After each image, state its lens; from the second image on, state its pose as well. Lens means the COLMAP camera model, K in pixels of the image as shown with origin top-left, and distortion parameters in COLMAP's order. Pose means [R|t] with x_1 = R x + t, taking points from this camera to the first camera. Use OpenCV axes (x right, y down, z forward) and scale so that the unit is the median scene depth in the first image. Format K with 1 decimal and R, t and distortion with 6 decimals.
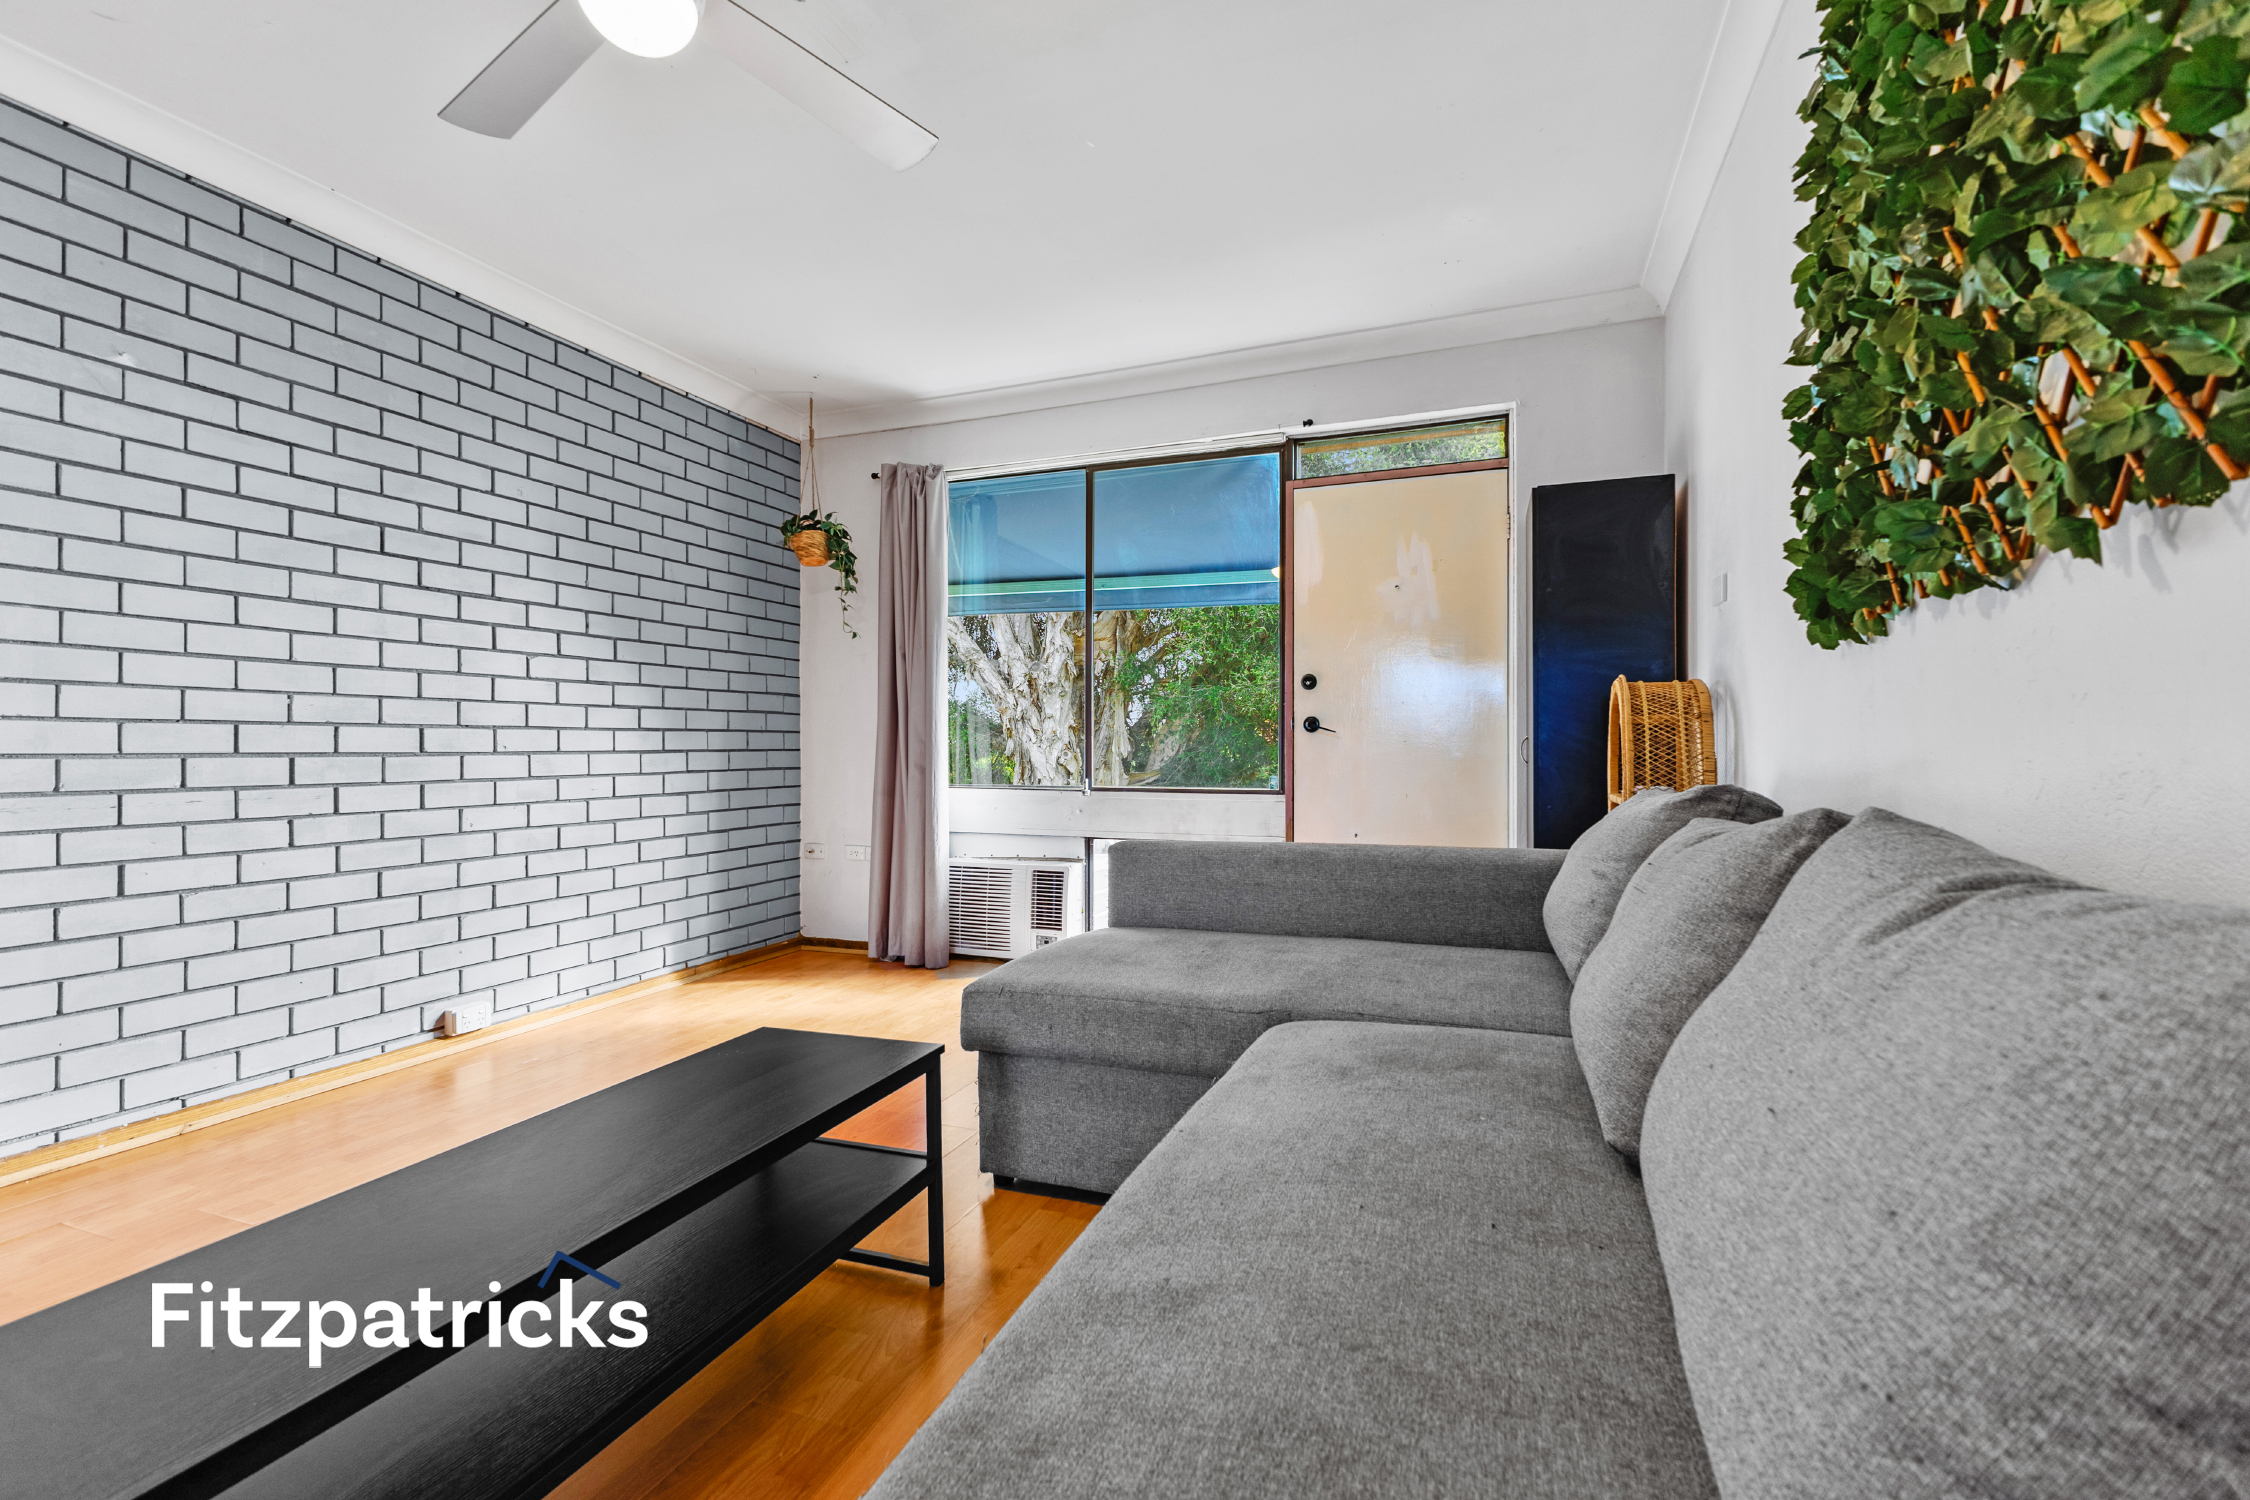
lens RADIAL K [[967.5, 0, 1127.9], [0, 967.5, 751.3], [0, 0, 1]] dist [0.018020, -0.002960]
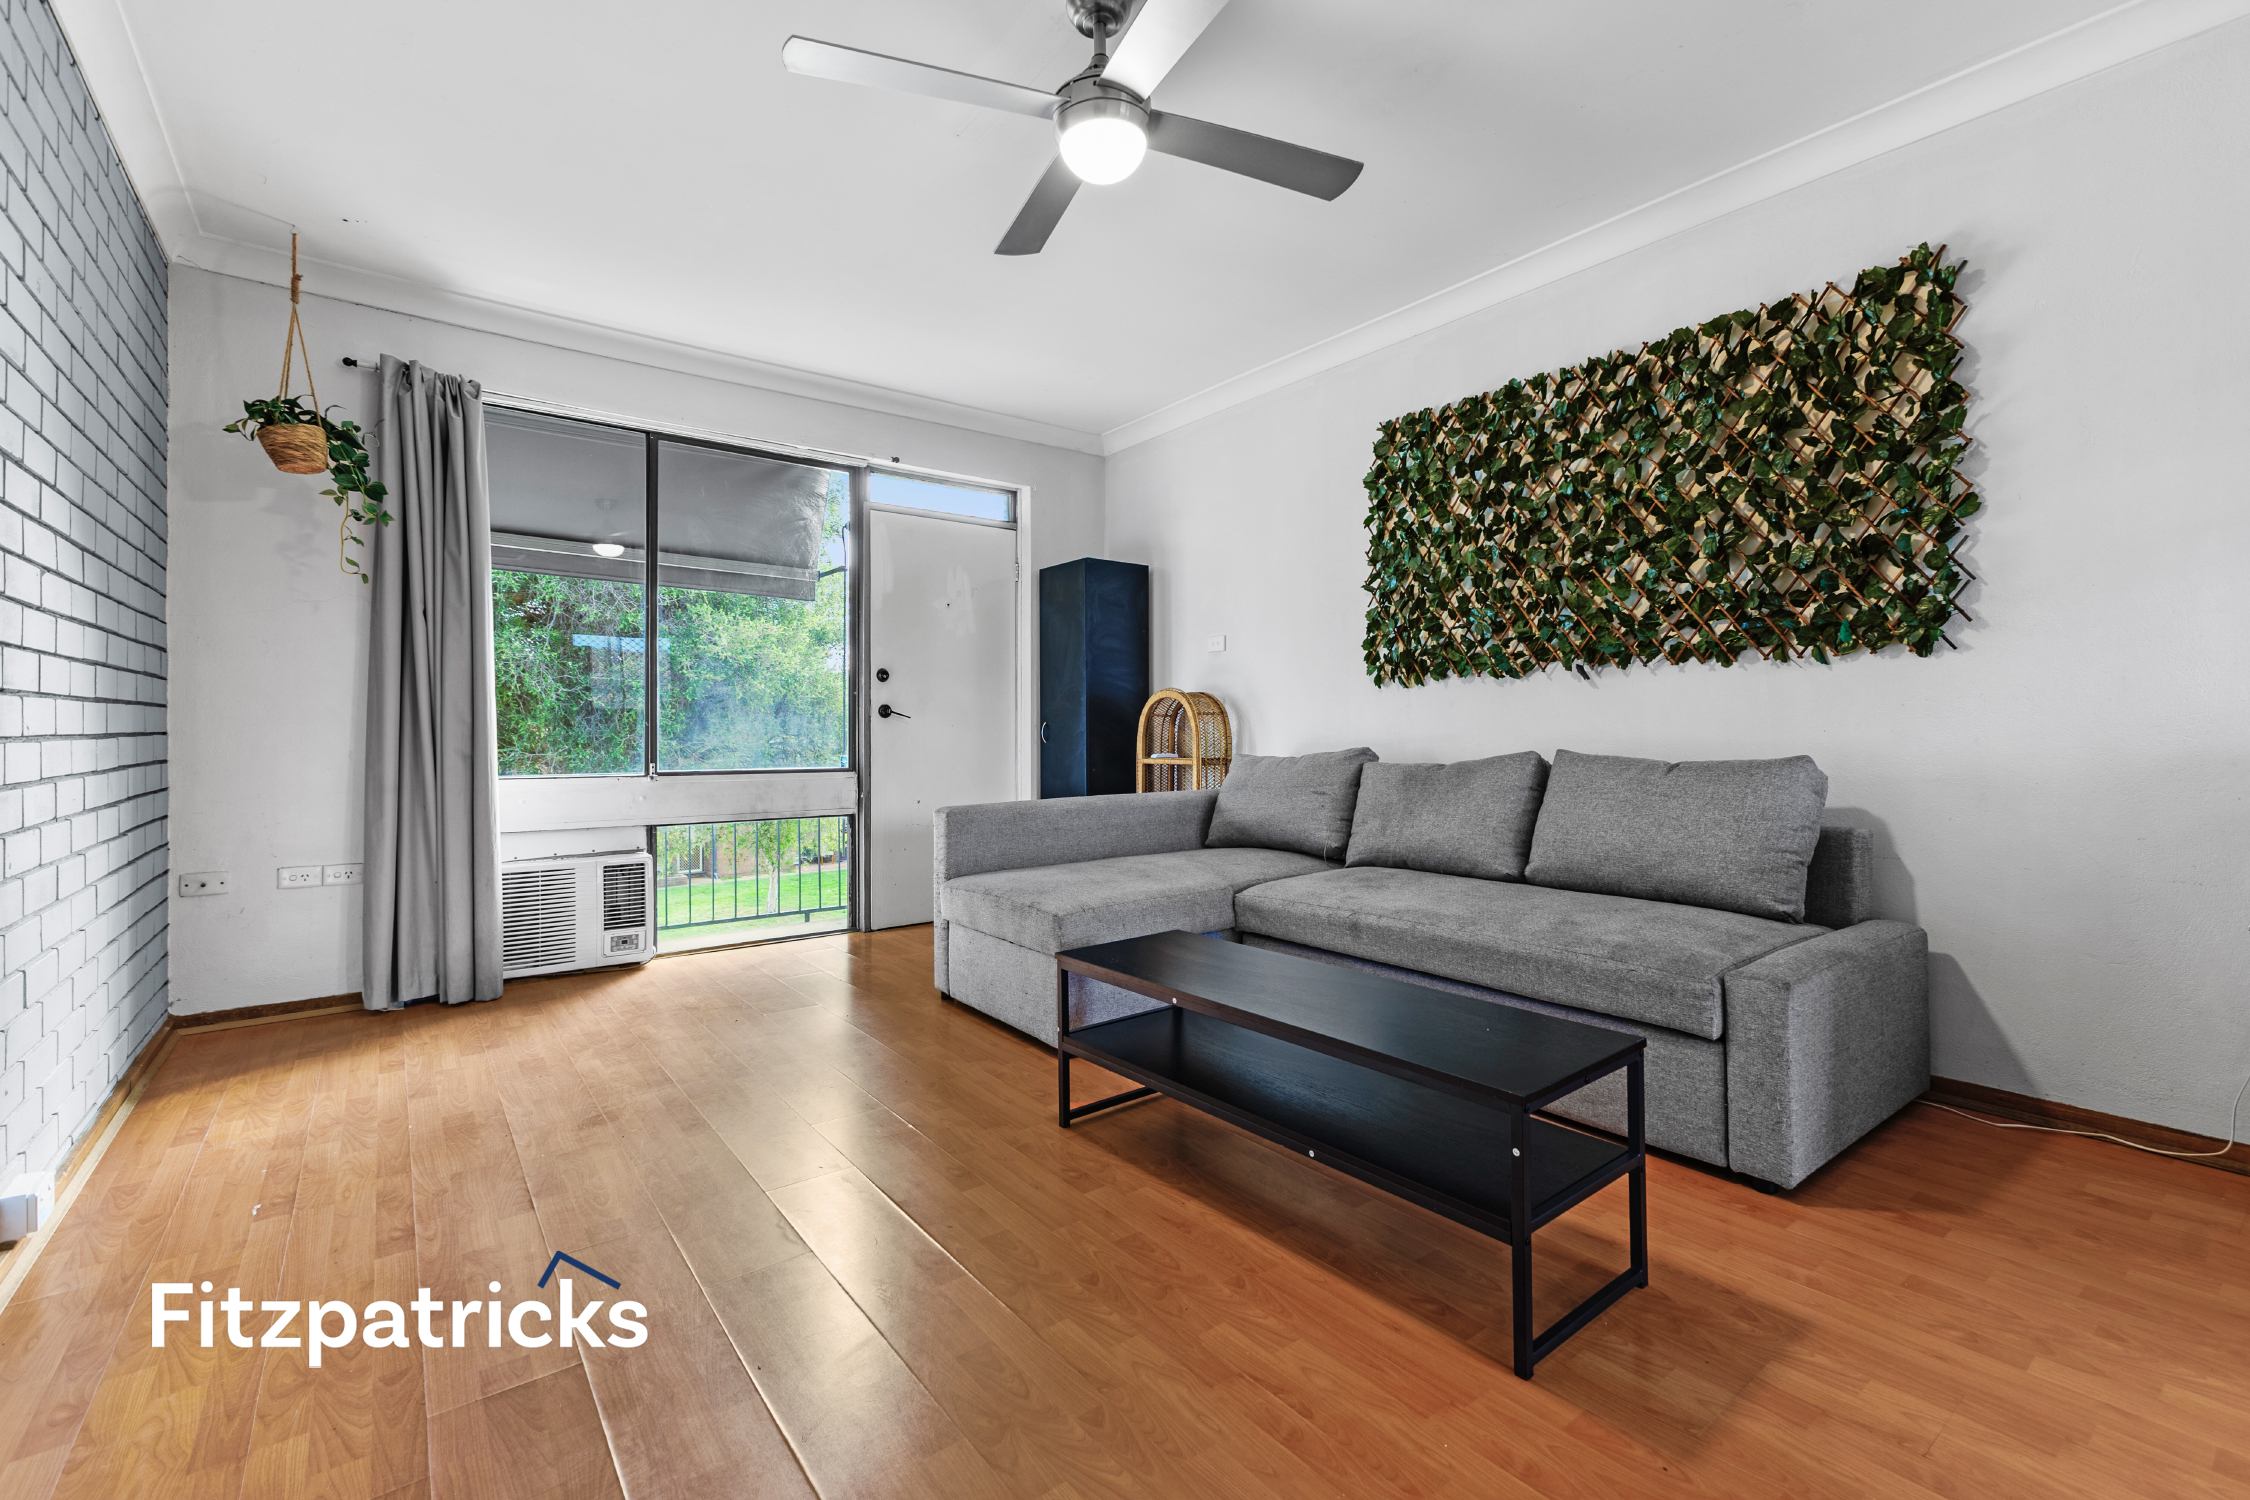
lens RADIAL K [[967.5, 0, 1162.4], [0, 967.5, 722.1], [0, 0, 1]] dist [0.018020, -0.002960]
pose [[0.513320, 0.010421, 0.858134, -0.599704], [0.001906, 0.999910, -0.013283, 0.002045], [-0.858195, 0.008454, 0.513253, 0.091761]]
